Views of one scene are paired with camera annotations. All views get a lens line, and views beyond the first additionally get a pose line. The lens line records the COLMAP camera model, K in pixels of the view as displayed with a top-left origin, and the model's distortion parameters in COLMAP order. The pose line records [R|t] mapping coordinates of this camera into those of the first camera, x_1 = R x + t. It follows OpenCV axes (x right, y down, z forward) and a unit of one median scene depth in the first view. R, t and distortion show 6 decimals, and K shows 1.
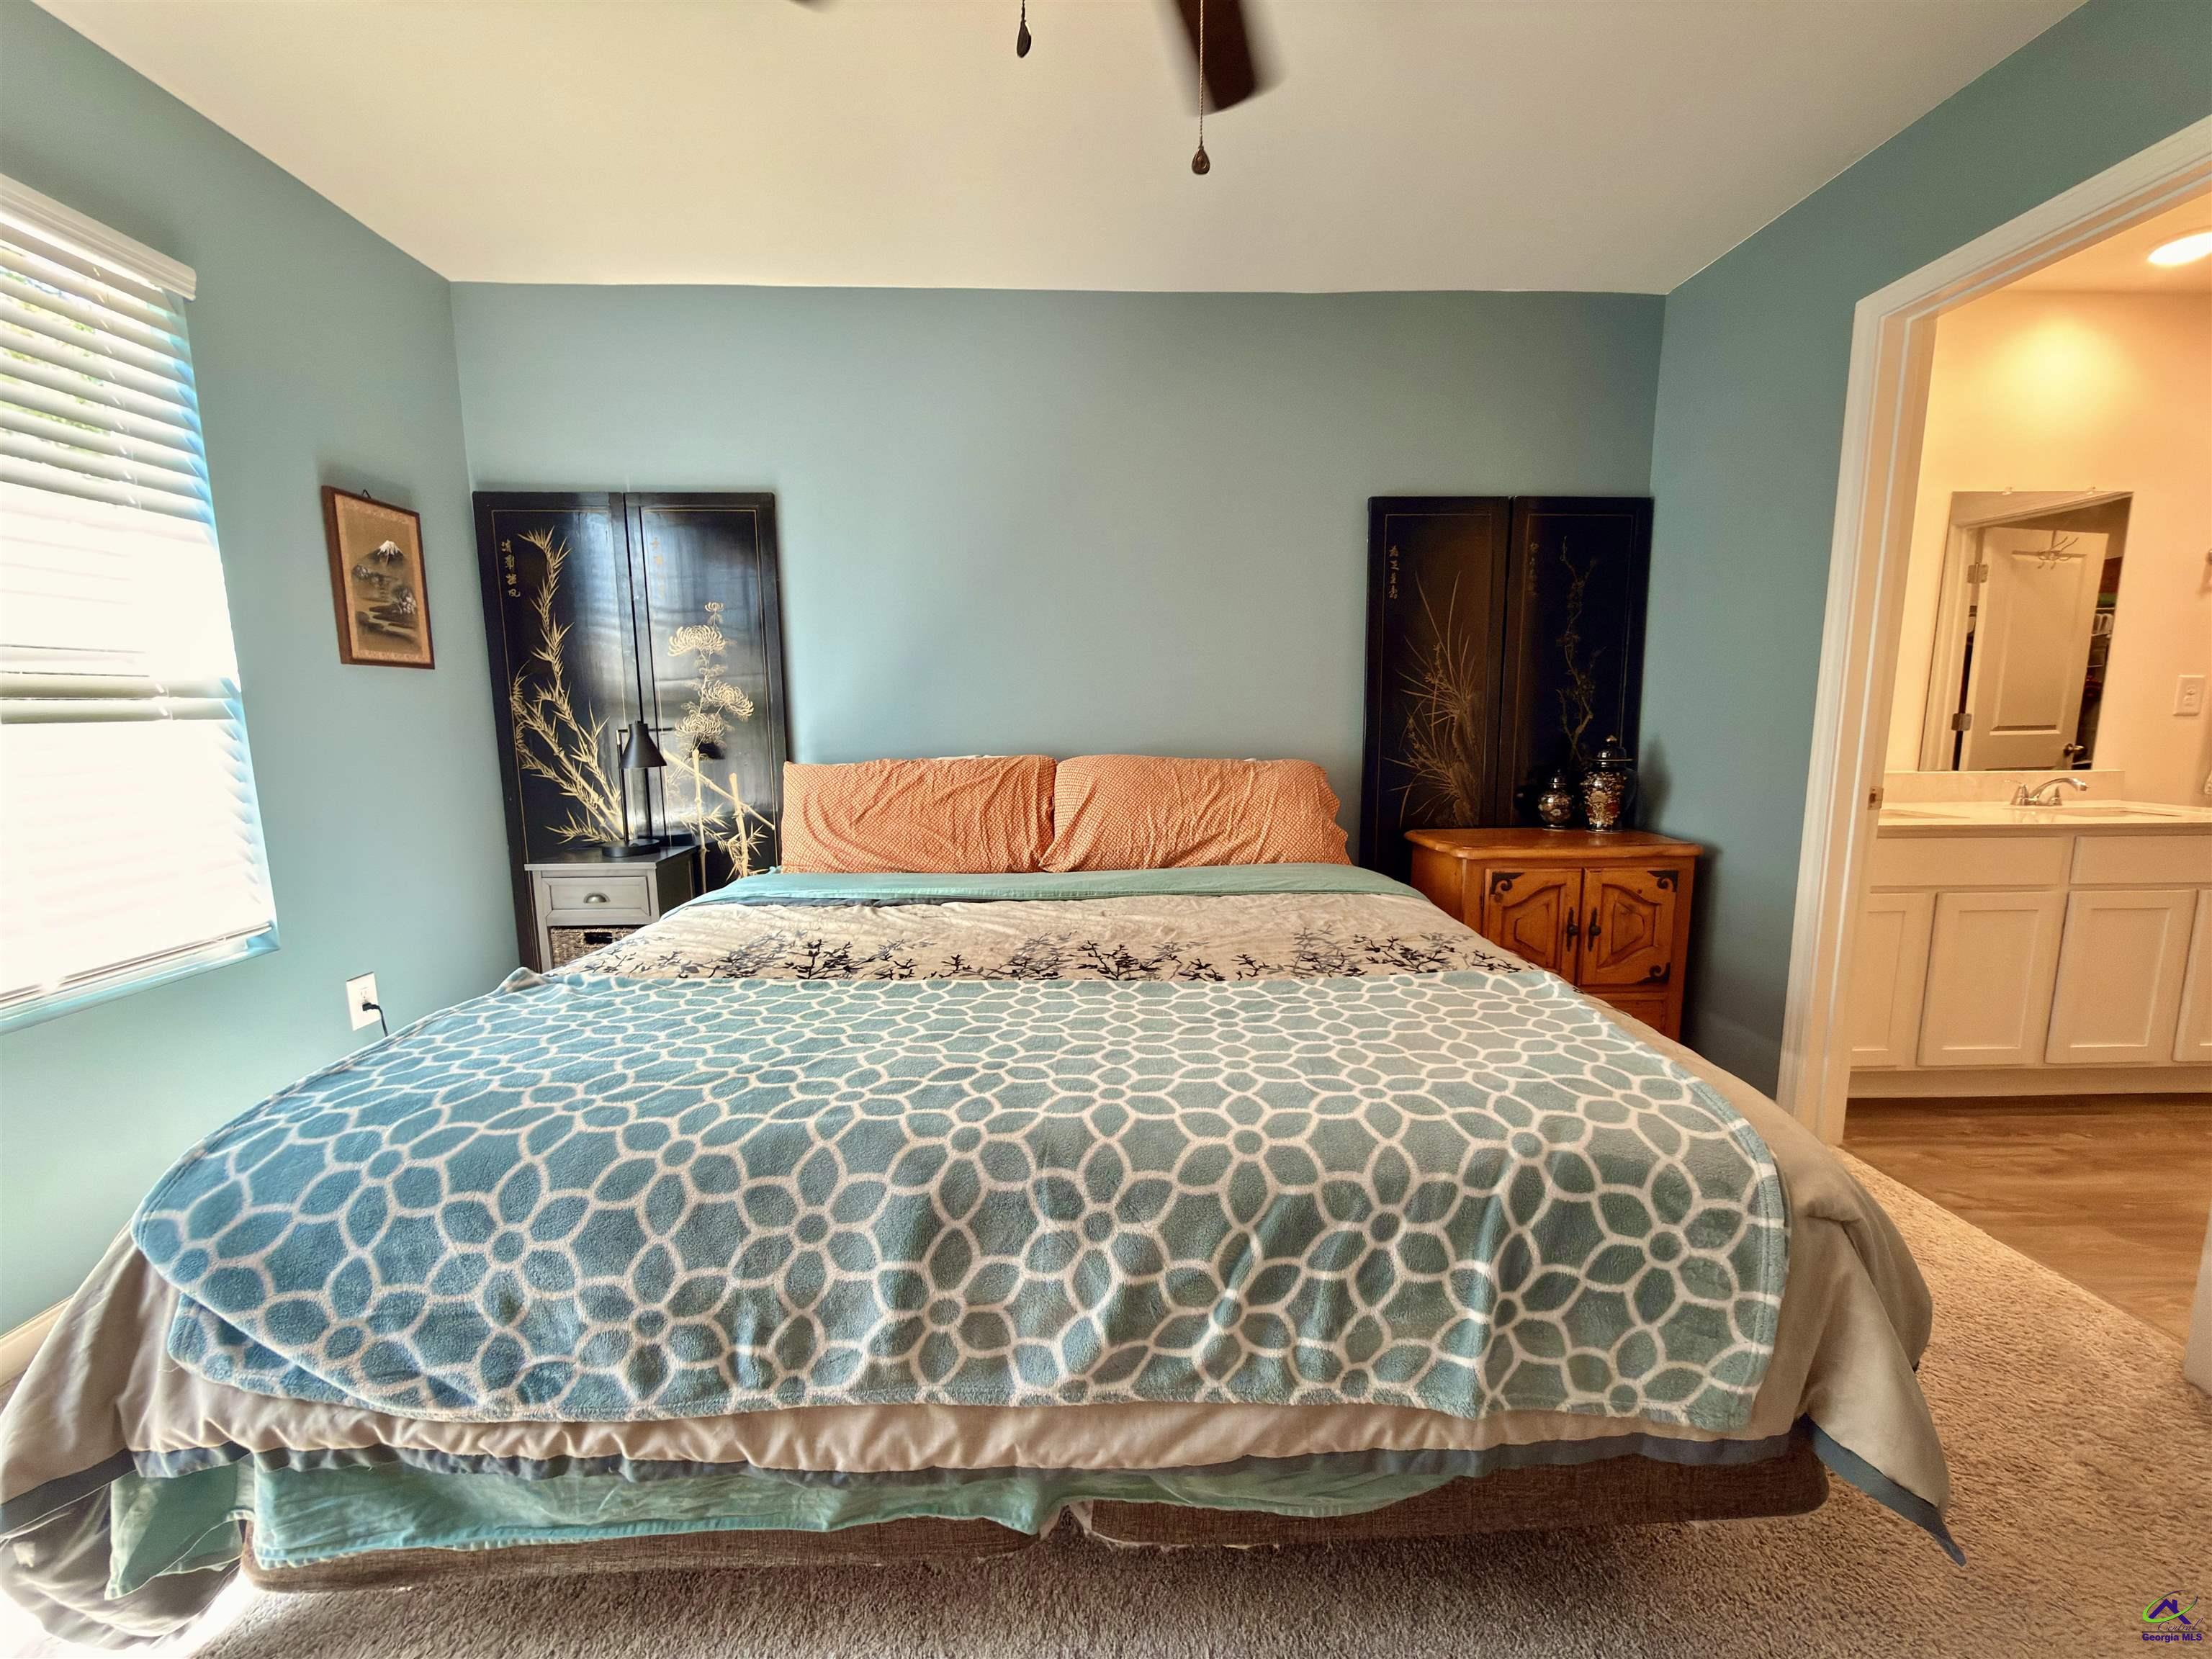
lens RADIAL K [[879.0, 0, 1105.7], [0, 879.0, 832.1], [0, 0, 1]] dist [0.001765, 0.000206]
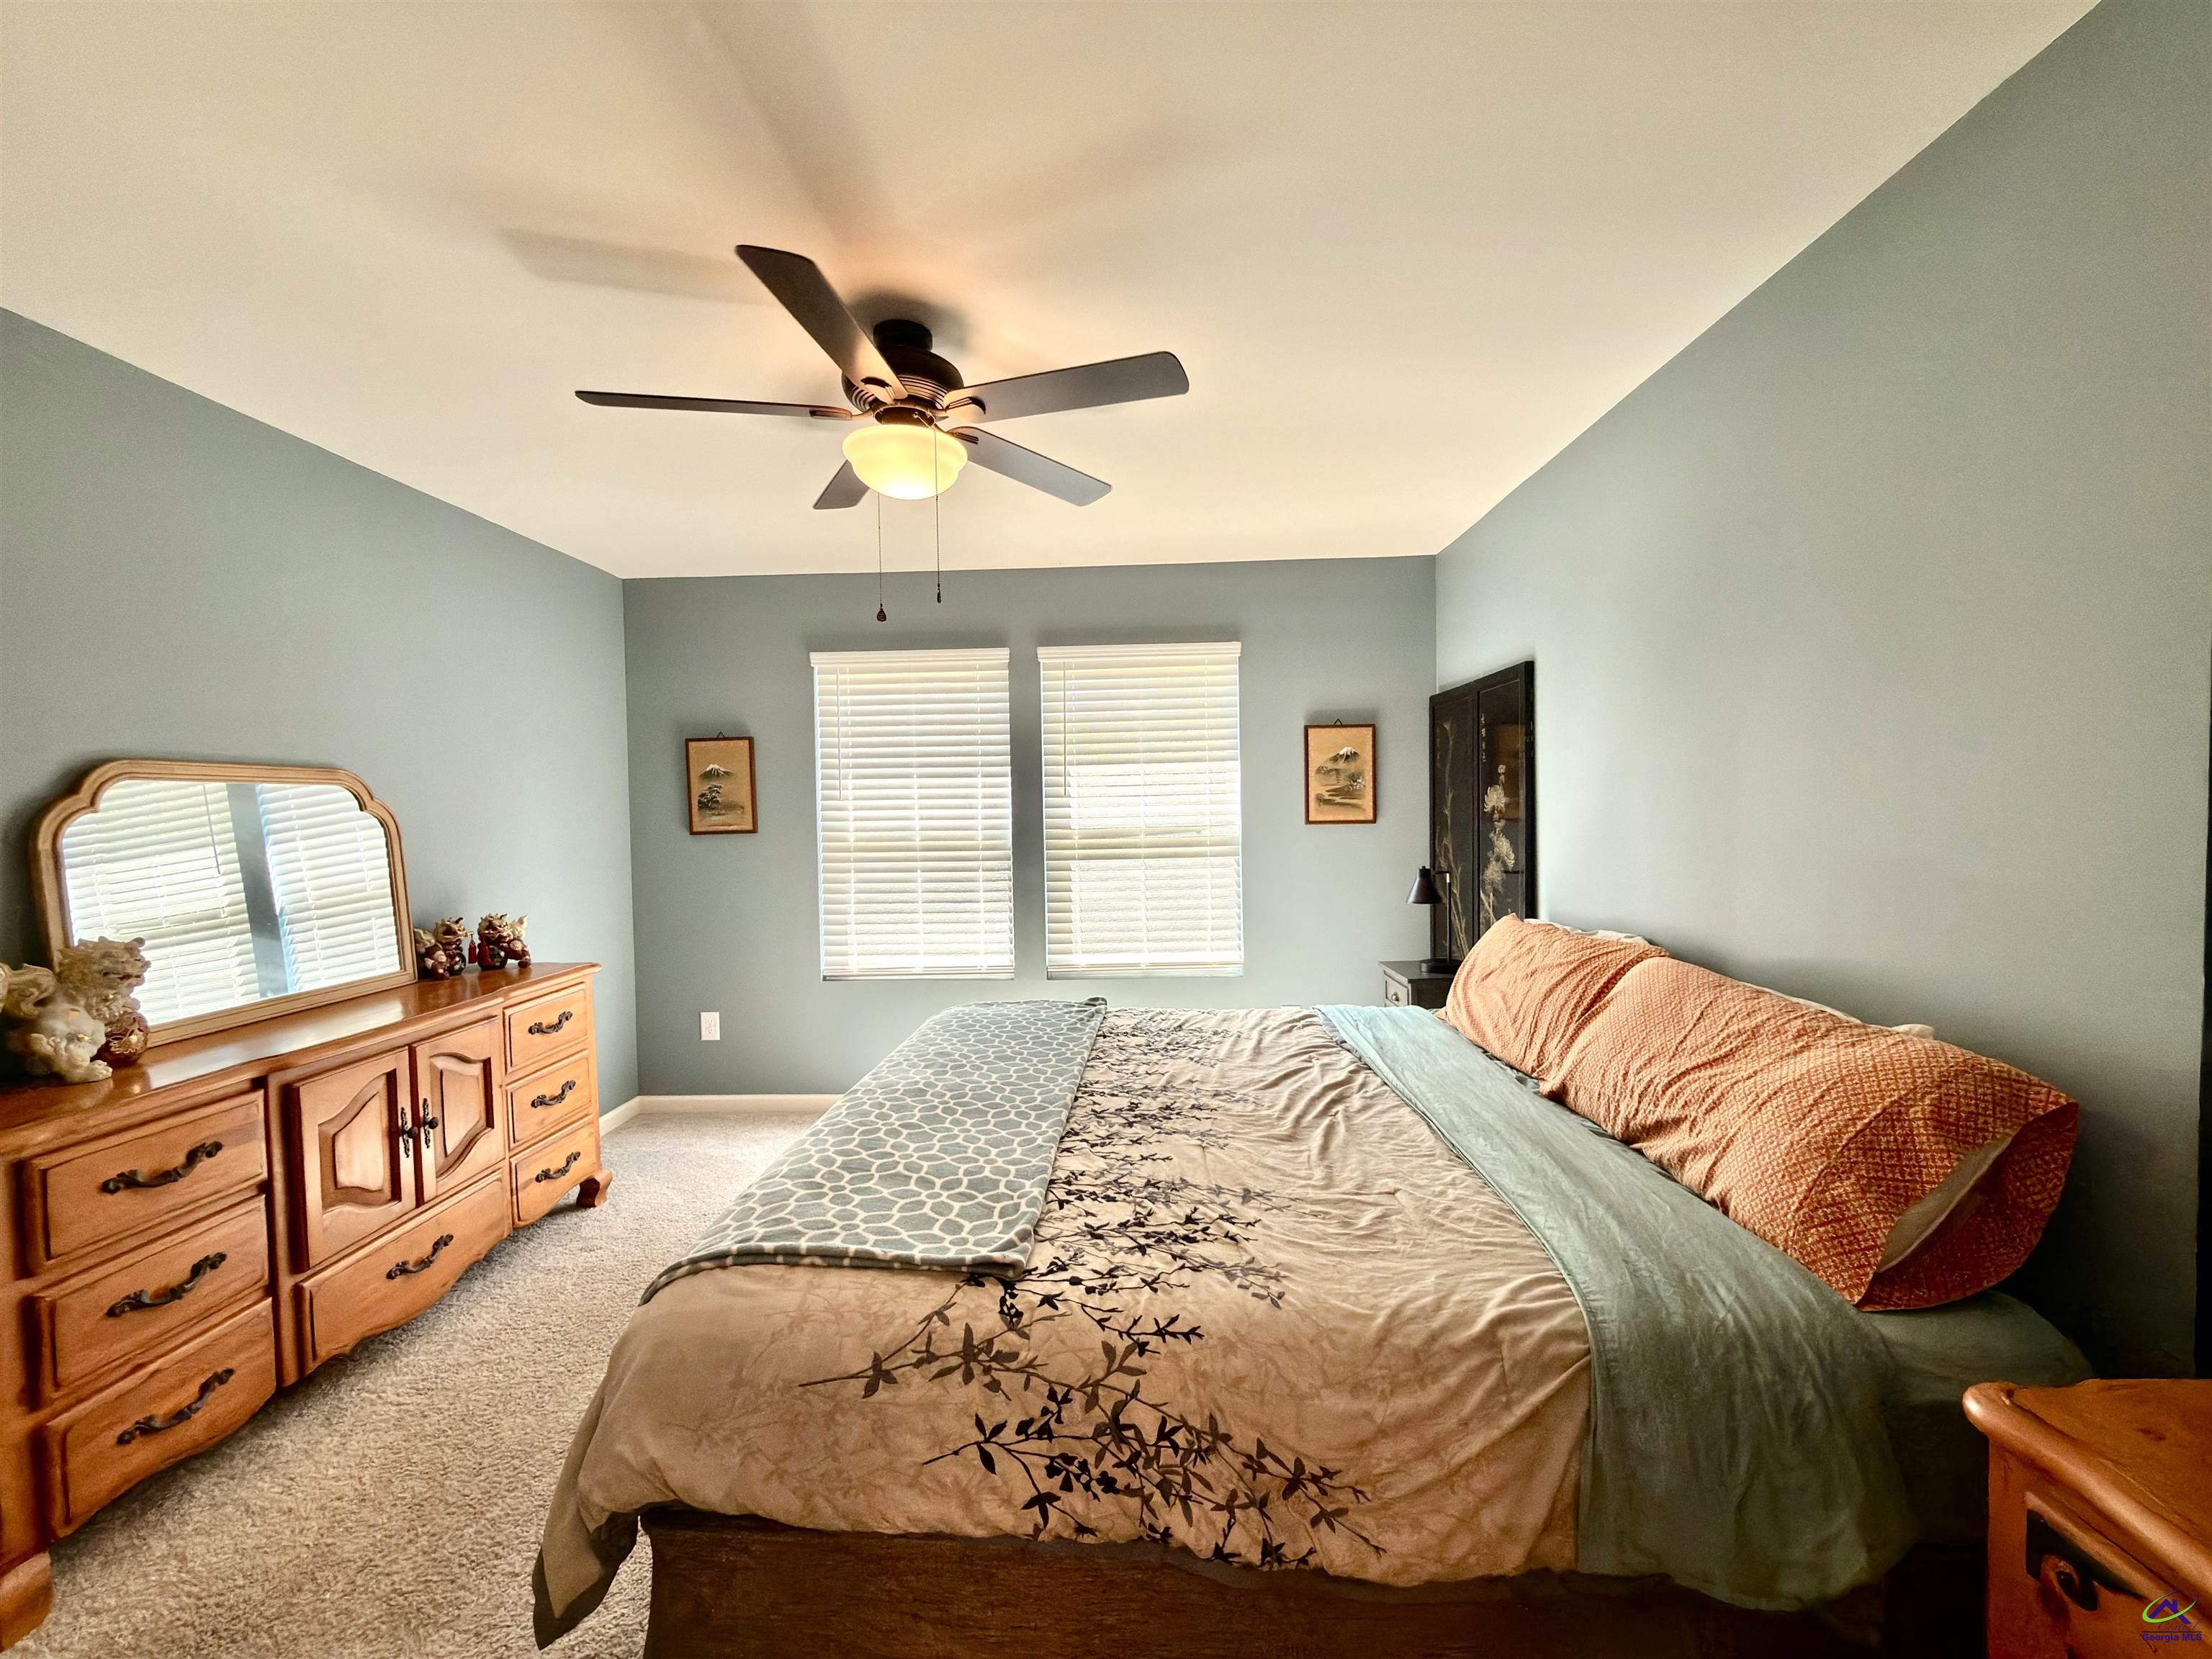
lens RADIAL K [[879.0, 0, 1105.7], [0, 879.0, 832.1], [0, 0, 1]] dist [0.001765, 0.000206]
pose [[-0.063661, 0.034561, -0.997373, 1.181270], [-0.119927, 0.991893, 0.042026, -0.271301], [0.990740, 0.122287, -0.059000, 0.960655]]
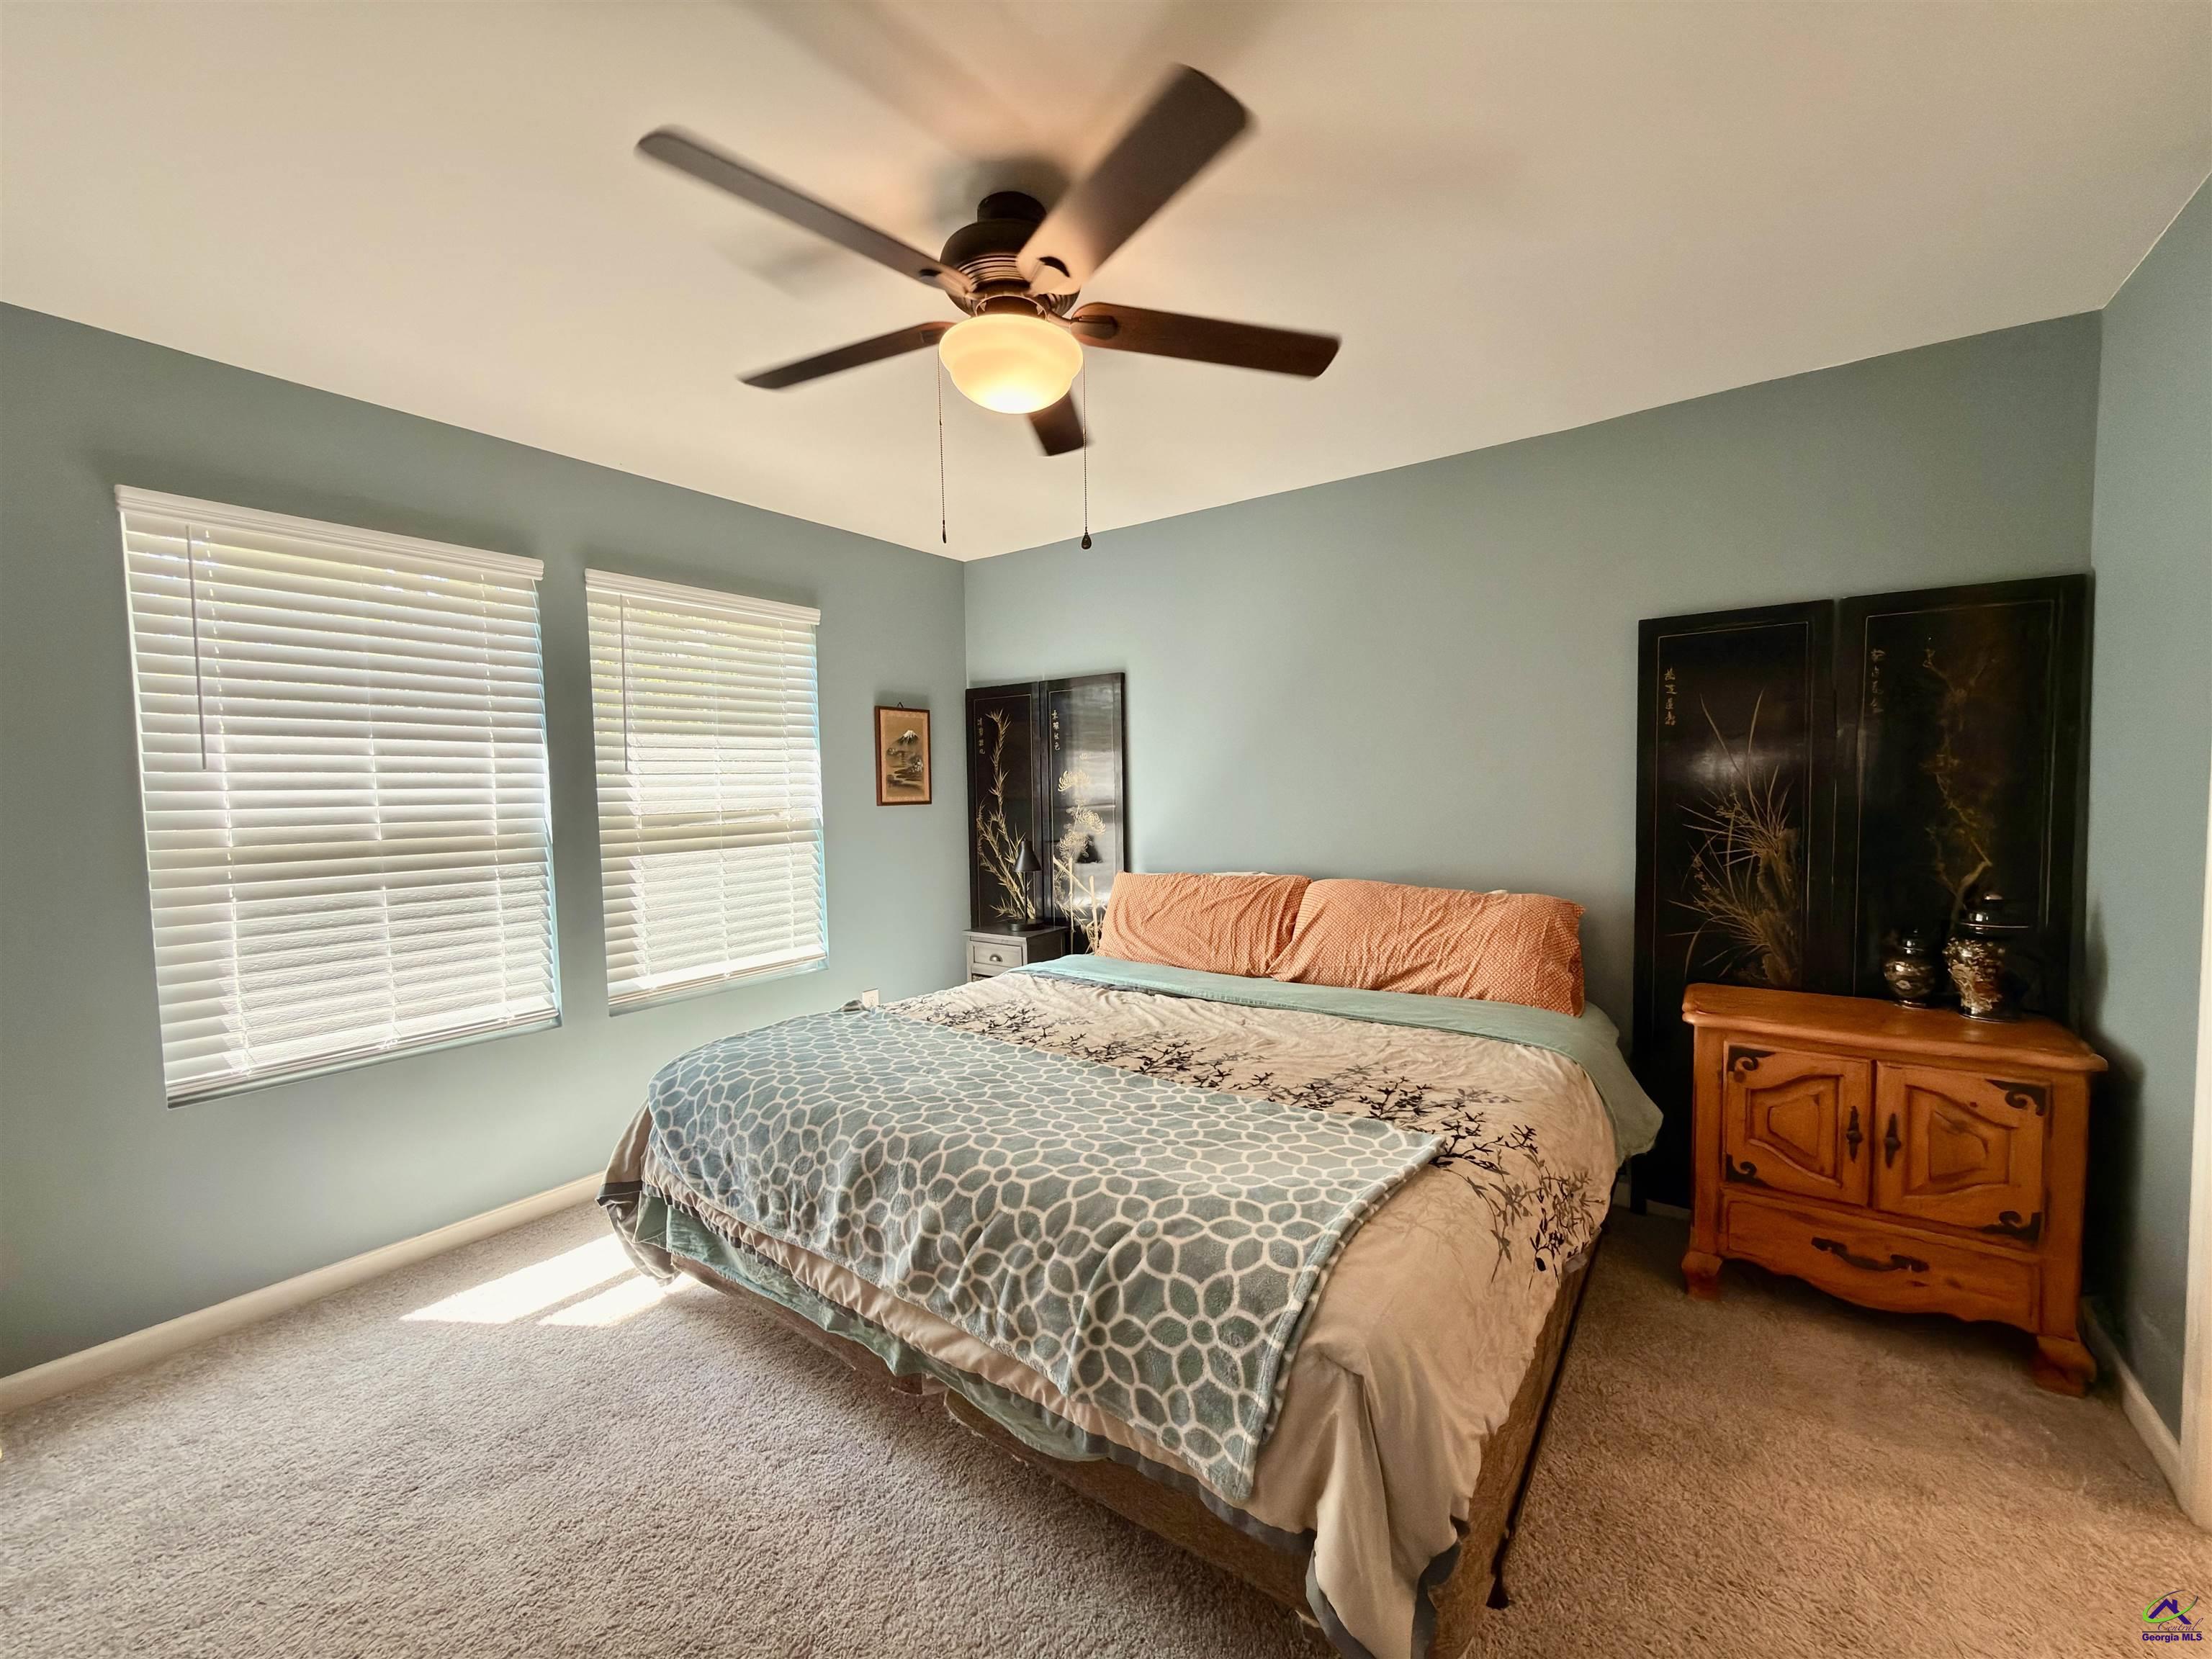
lens RADIAL K [[879.0, 0, 1105.7], [0, 879.0, 832.1], [0, 0, 1]] dist [0.001765, 0.000206]
pose [[0.792829, 0.025099, -0.608927, 0.712913], [-0.072869, 0.995888, -0.053826, -0.107839], [0.605073, 0.087047, 0.791398, -0.110868]]
